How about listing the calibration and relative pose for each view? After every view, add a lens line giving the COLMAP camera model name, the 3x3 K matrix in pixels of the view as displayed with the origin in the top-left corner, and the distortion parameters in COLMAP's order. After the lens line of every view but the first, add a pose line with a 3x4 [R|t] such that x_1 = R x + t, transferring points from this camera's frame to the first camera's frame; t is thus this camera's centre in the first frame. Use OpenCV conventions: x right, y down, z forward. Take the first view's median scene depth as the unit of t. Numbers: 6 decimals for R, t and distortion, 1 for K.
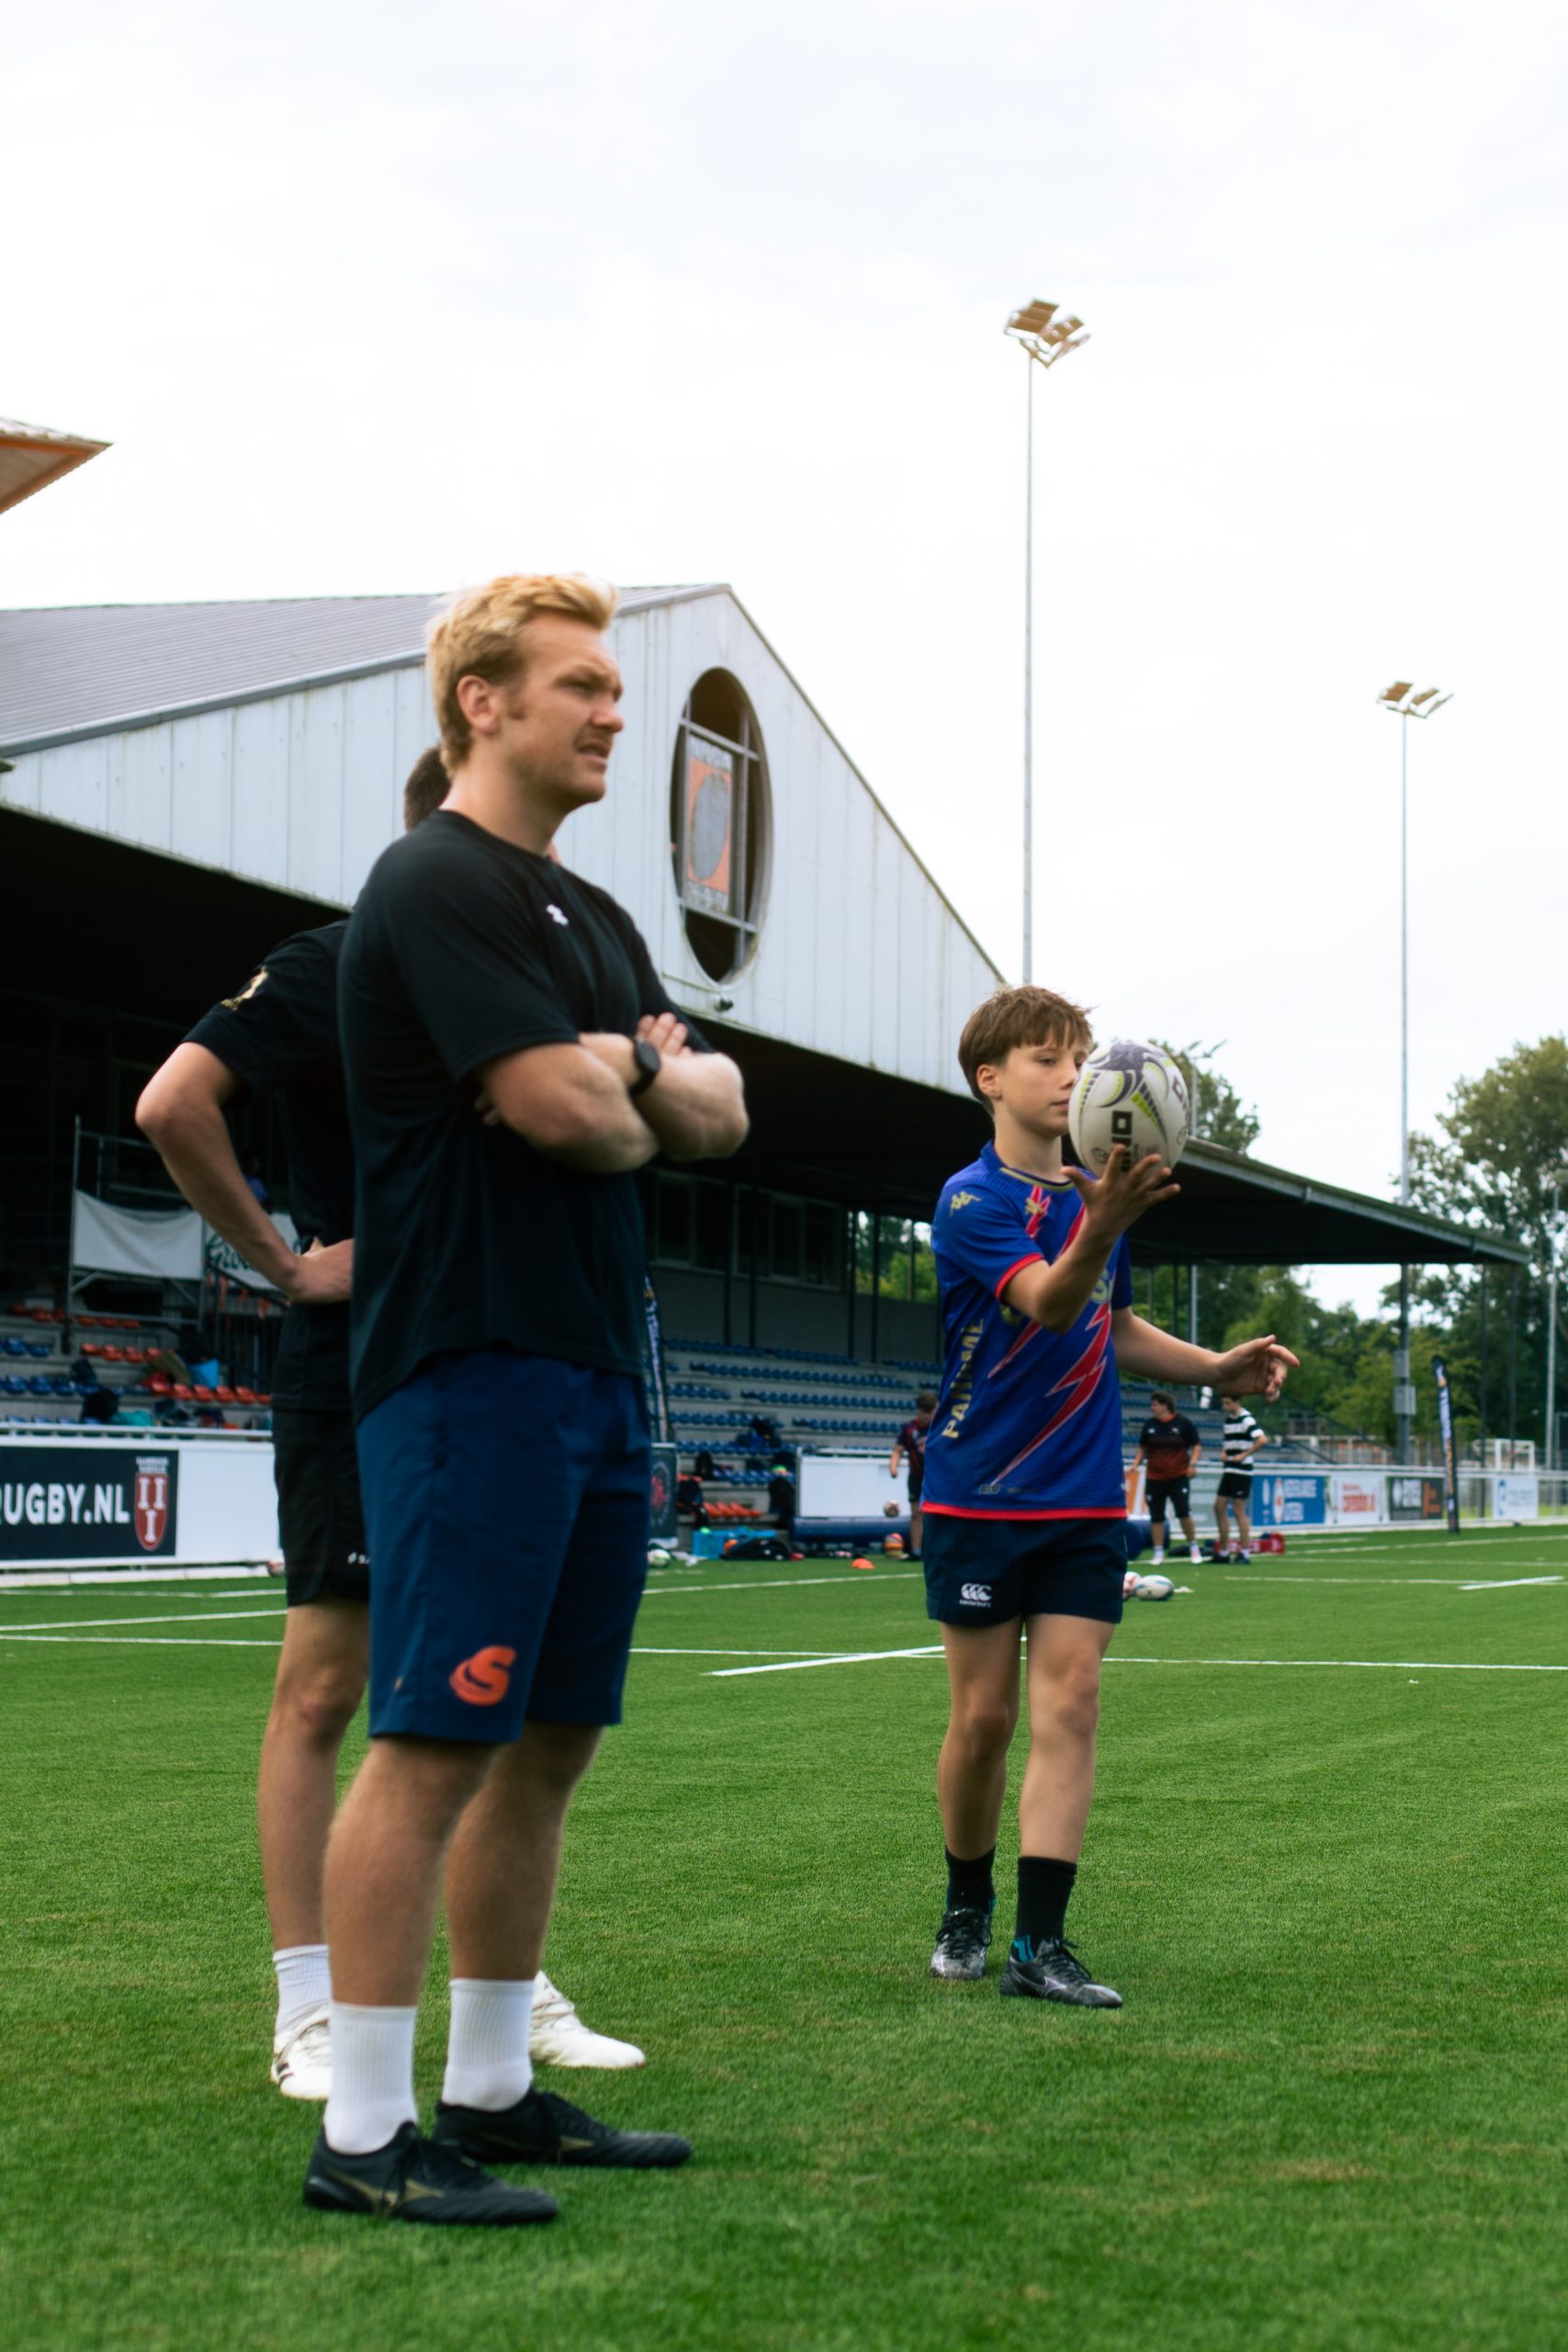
lens RADIAL K [[5661.3, 0, 784.0], [0, 5661.3, 1176.0], [0, 0, 1]] dist [0.028363, 0.013764]
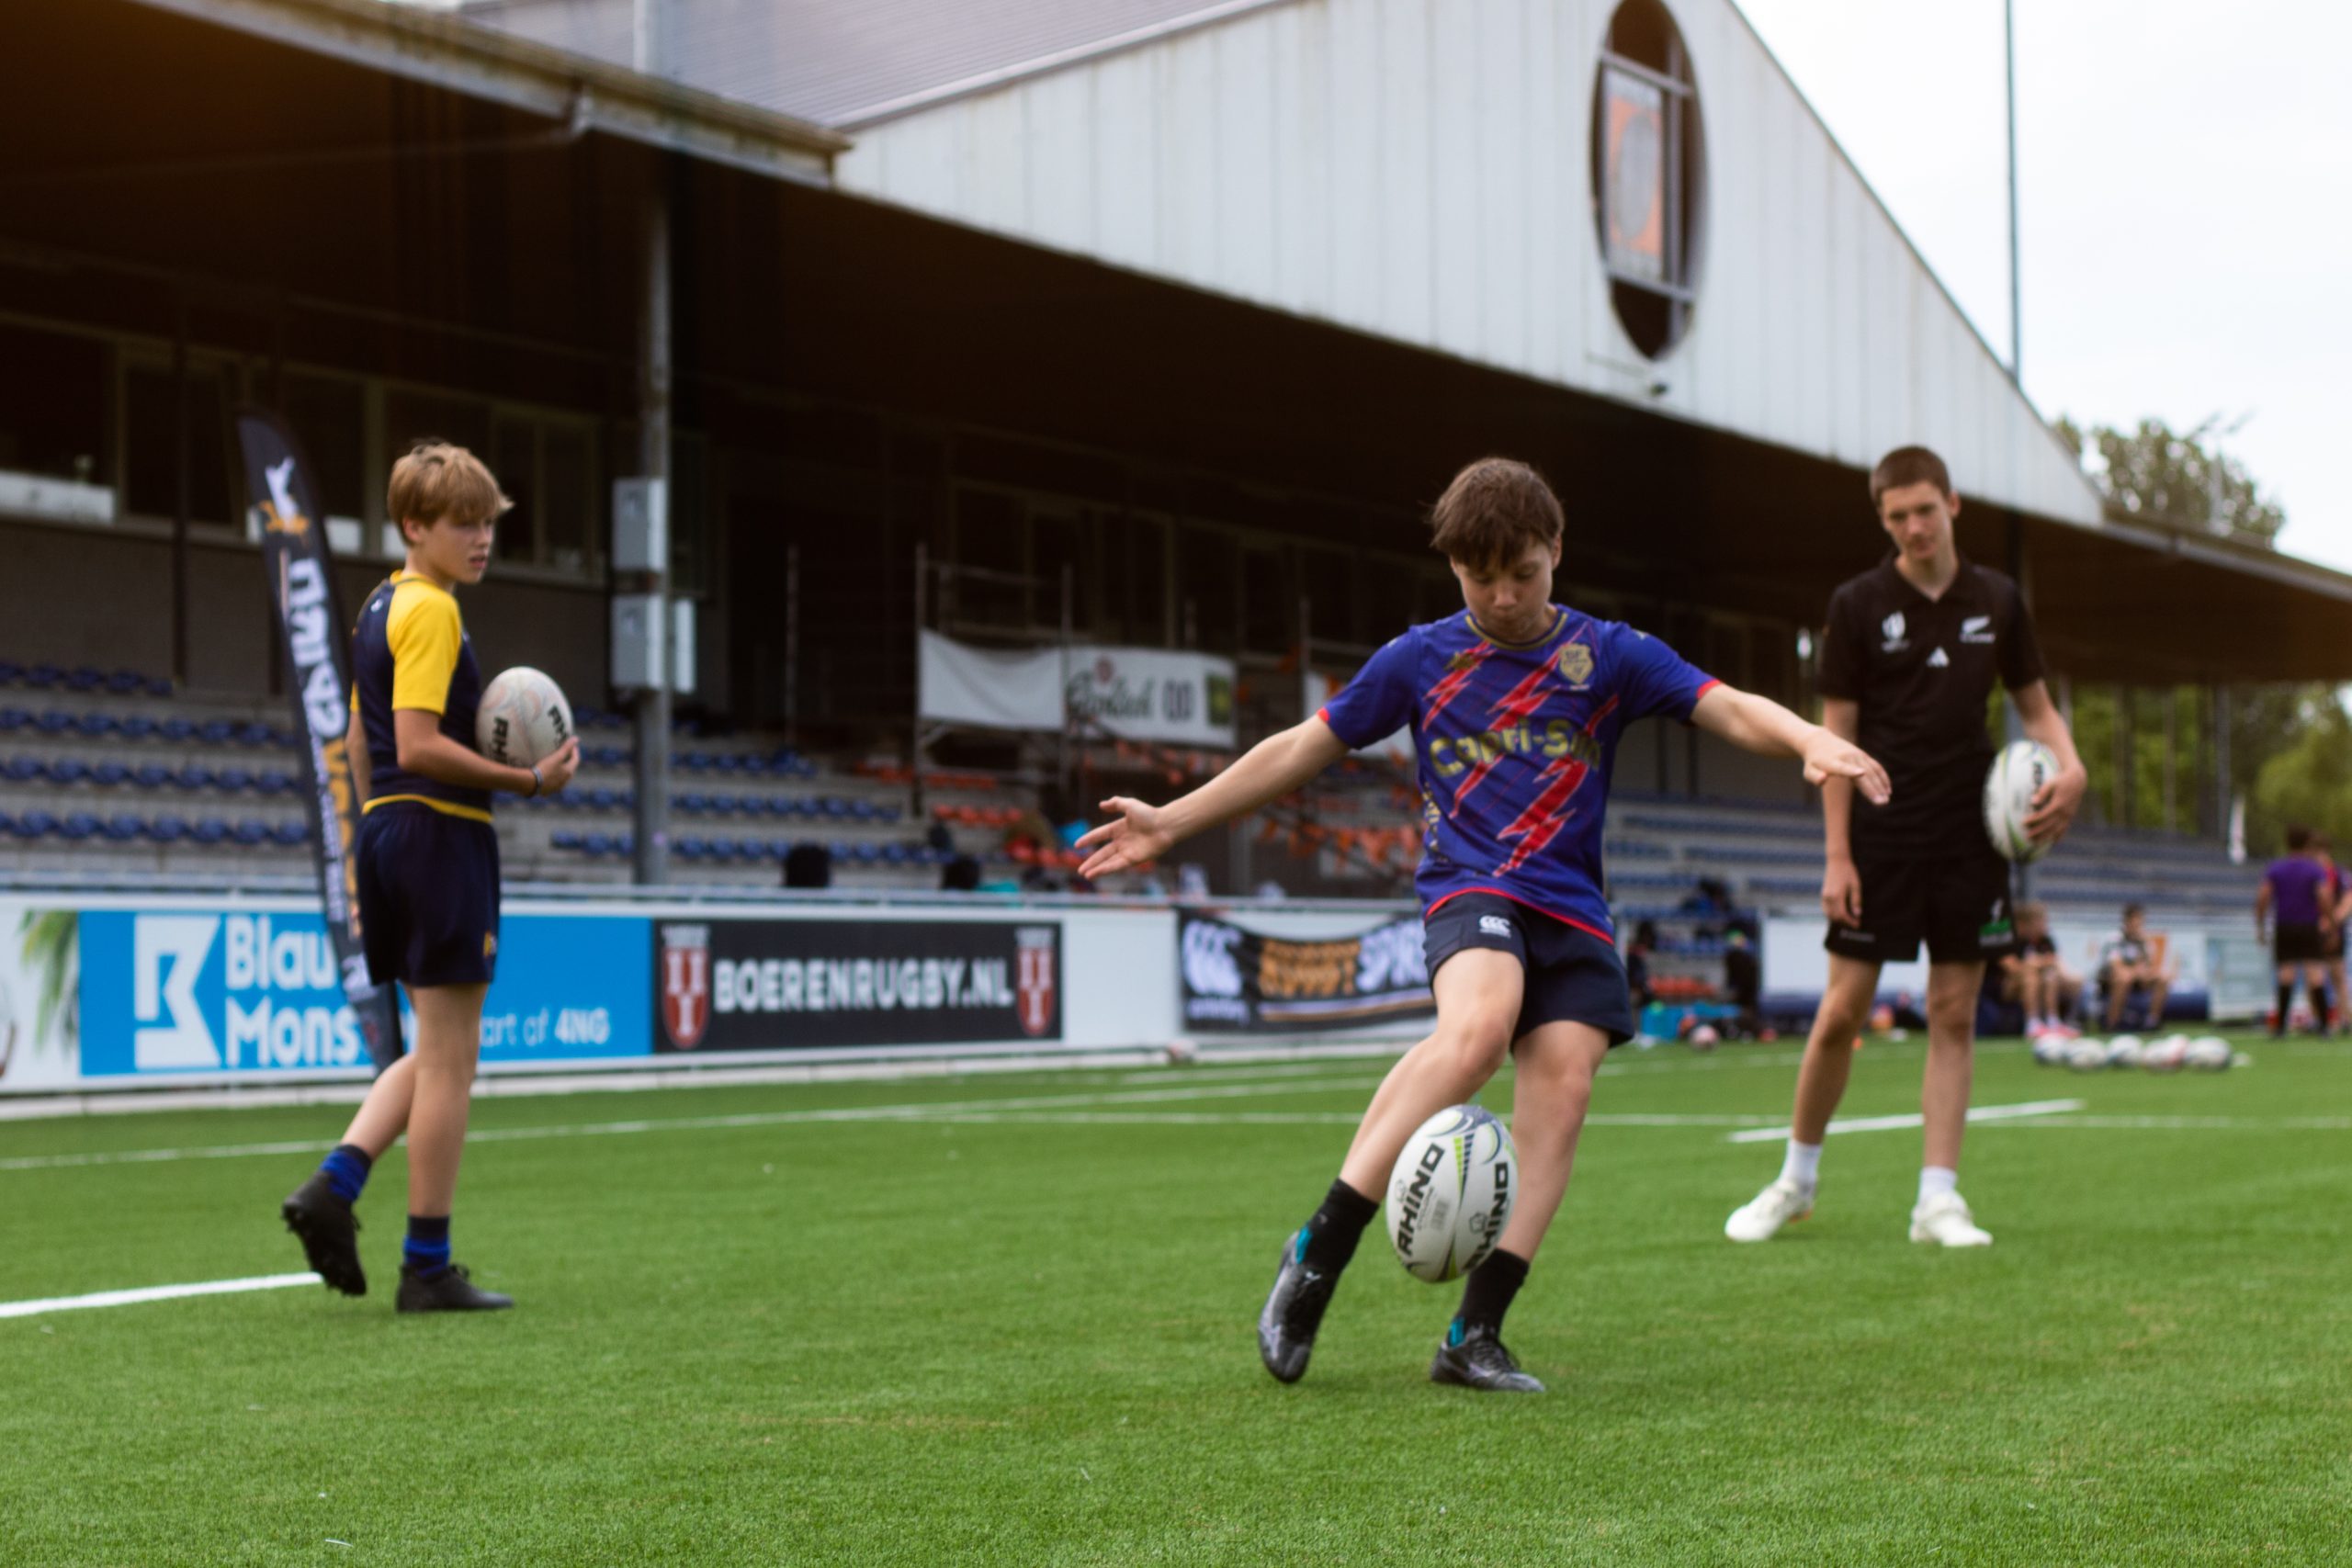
lens RADIAL K [[5039.7, 0, 1176.0], [0, 5039.7, 784.0], [0, 0, 1]] dist [0.019200, -0.164521]
pose [[0.985490, -0.024127, -0.168007, 0.042887], [0.032123, 0.998469, 0.045037, -0.007474], [0.166663, -0.049780, 0.984756, 0.242183]]
